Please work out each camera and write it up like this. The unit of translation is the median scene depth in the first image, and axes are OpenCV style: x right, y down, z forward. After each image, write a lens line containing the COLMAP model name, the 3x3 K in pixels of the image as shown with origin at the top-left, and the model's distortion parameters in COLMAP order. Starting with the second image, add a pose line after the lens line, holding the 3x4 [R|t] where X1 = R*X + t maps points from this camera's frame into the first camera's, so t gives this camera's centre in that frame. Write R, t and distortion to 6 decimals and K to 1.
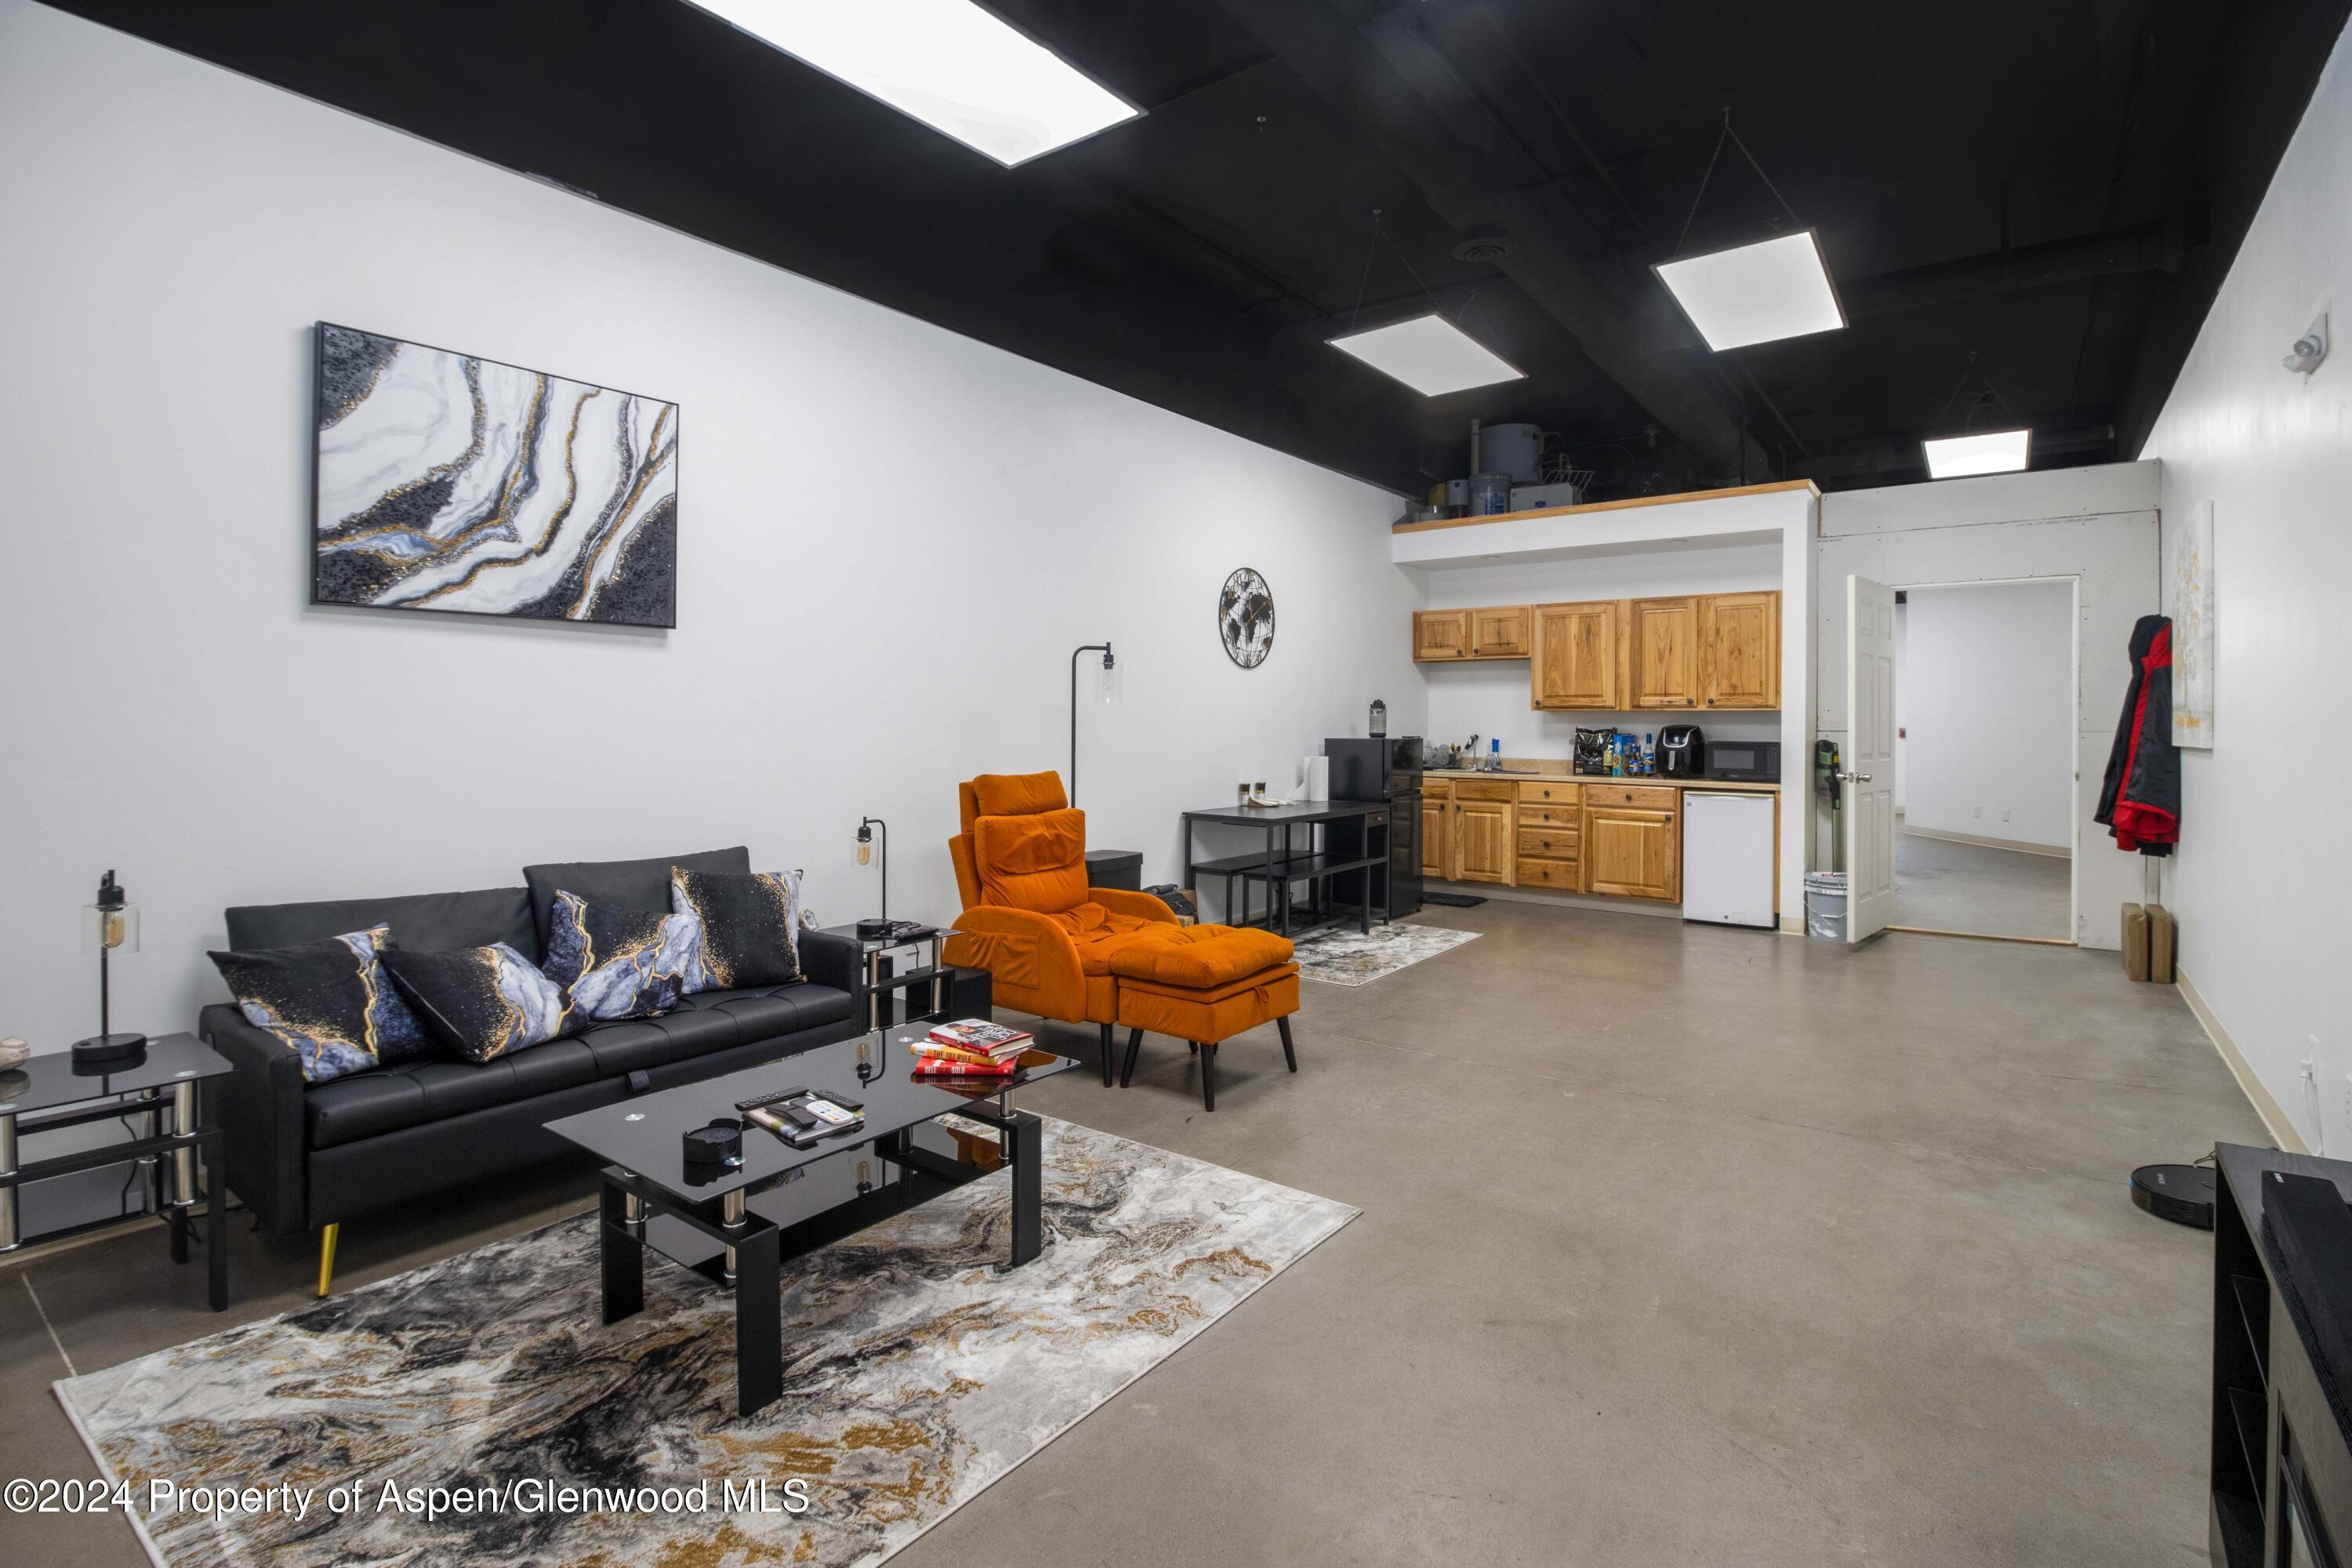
lens RADIAL K [[1149.4, 0, 1126.6], [0, 1149.4, 711.4], [0, 0, 1]] dist [-0.029172, -0.001335]
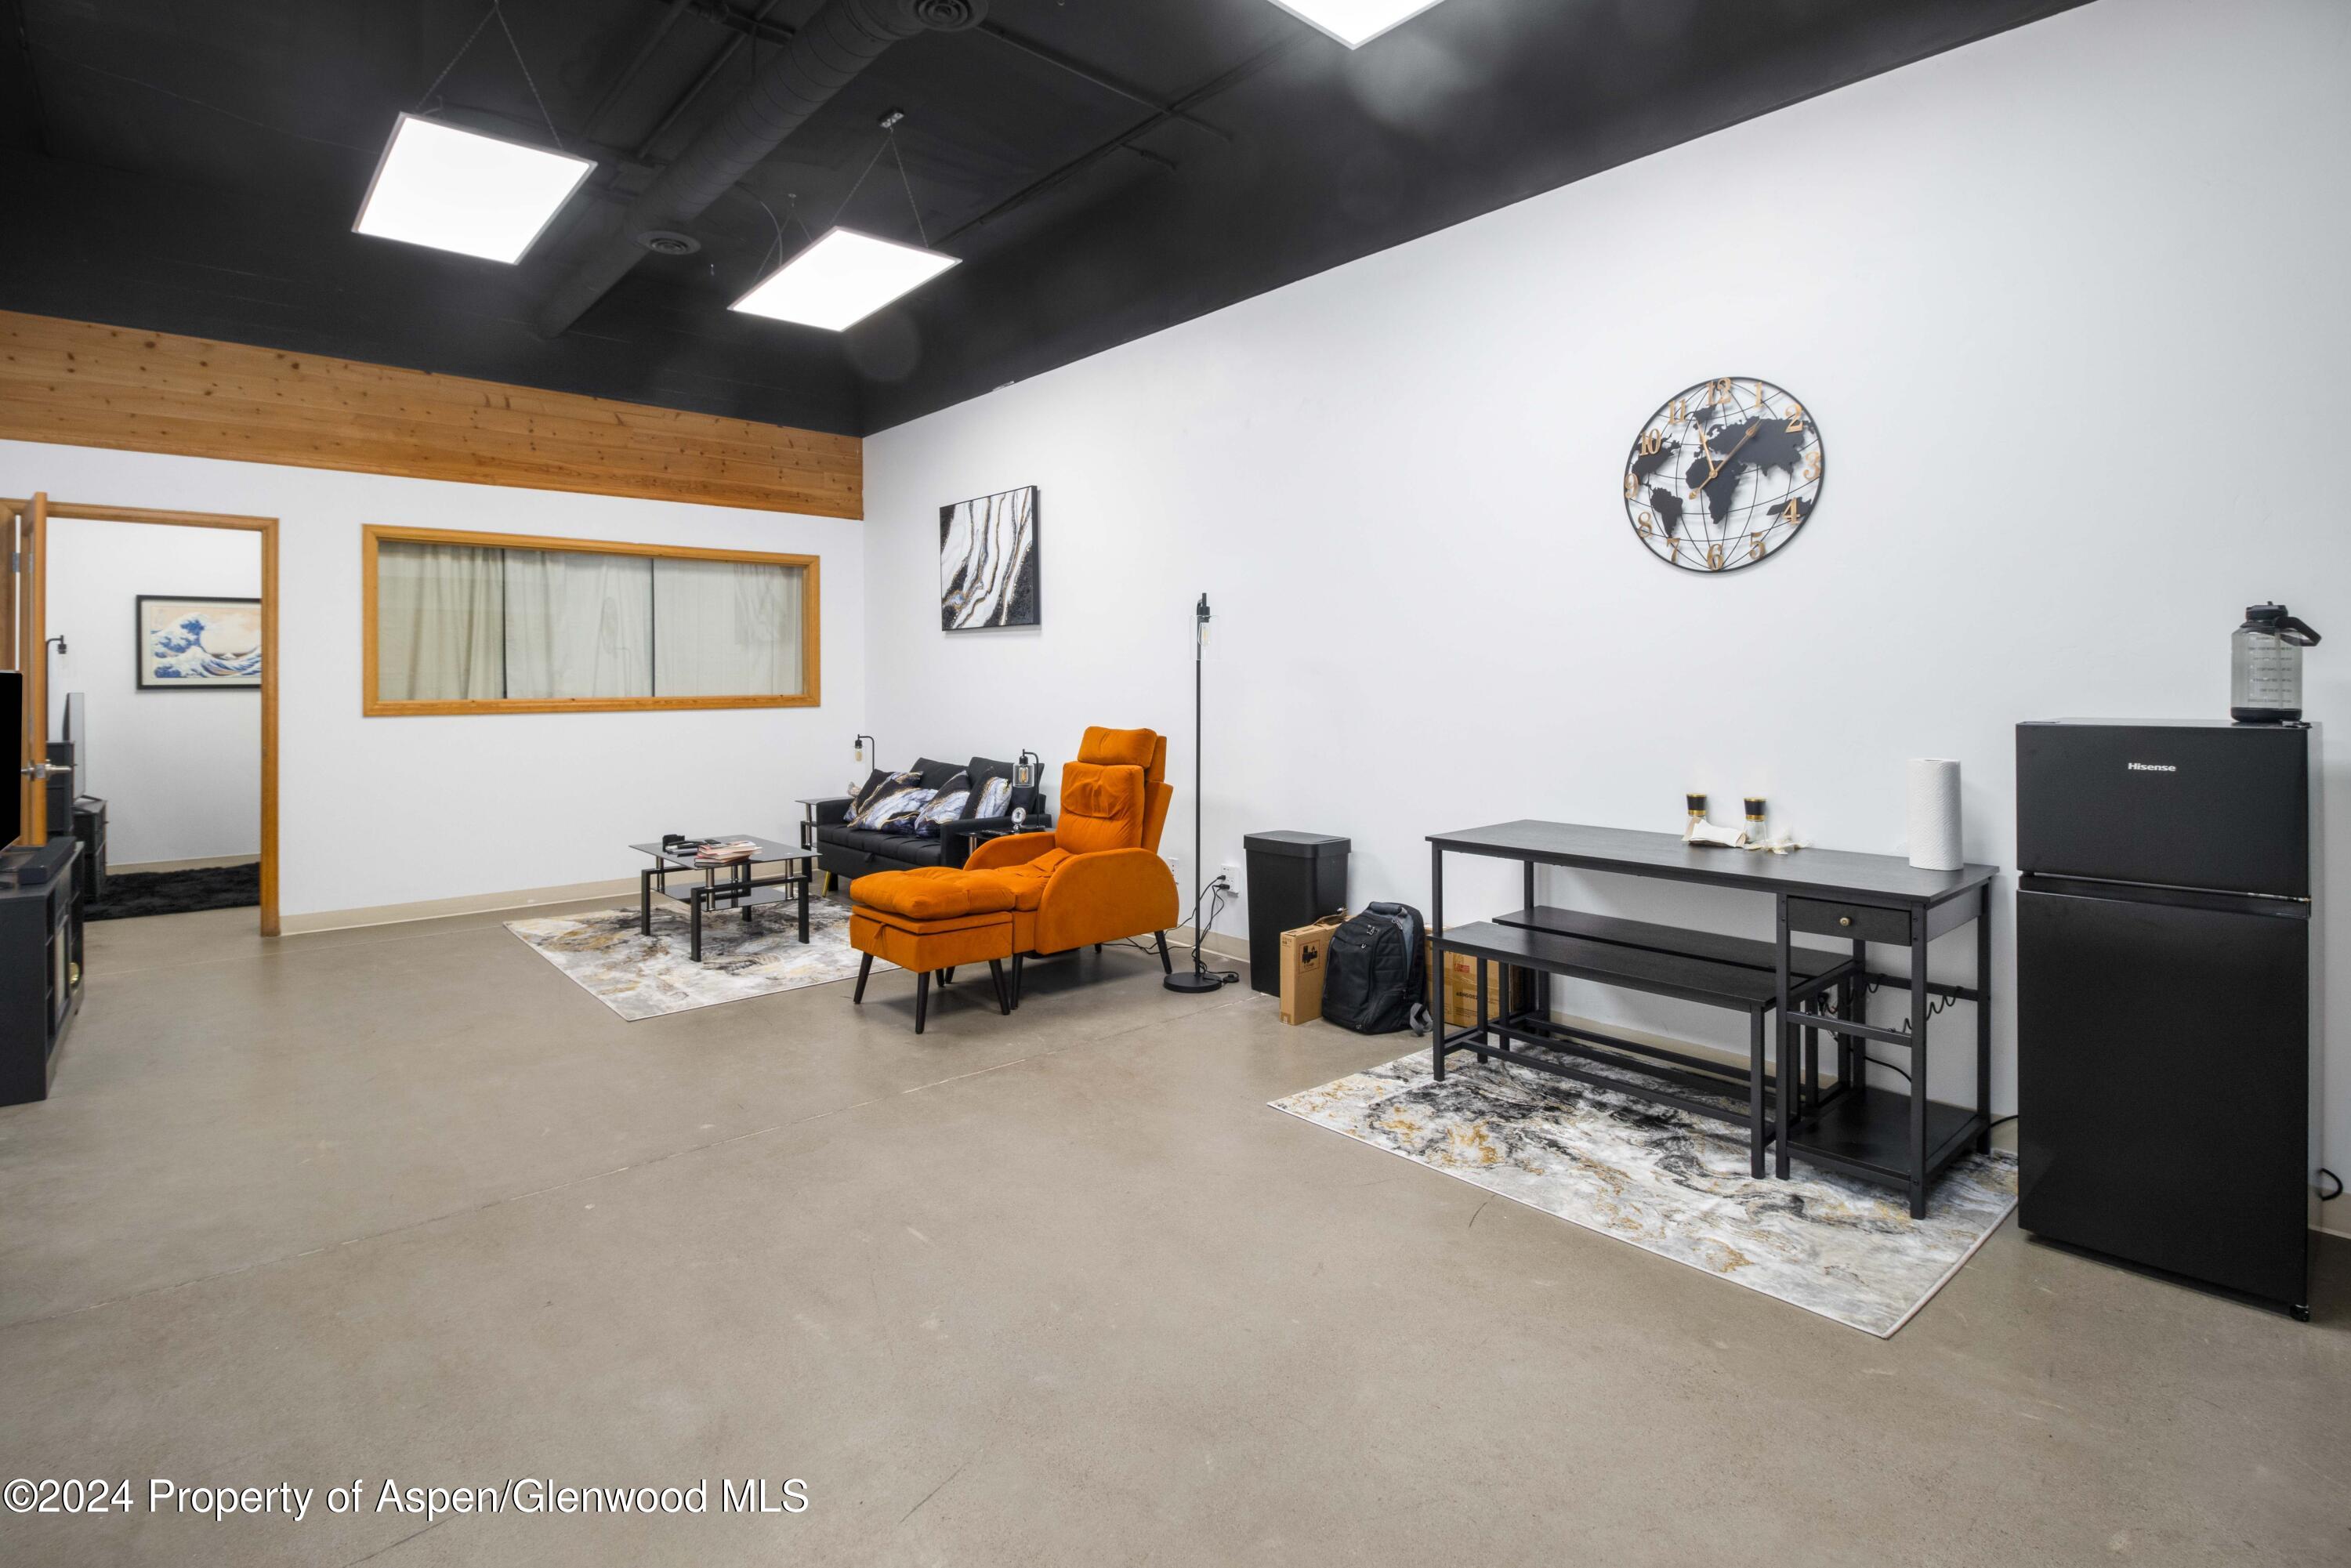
lens RADIAL K [[1148.9, 0, 1154.5], [0, 1148.9, 700.5], [0, 0, 1]] dist [-0.029172, -0.001335]
pose [[-0.215446, 0.005344, -0.976501, 1.223116], [0.002641, 0.999985, 0.004890, 0.029602], [0.976512, -0.001525, -0.215457, 1.606860]]
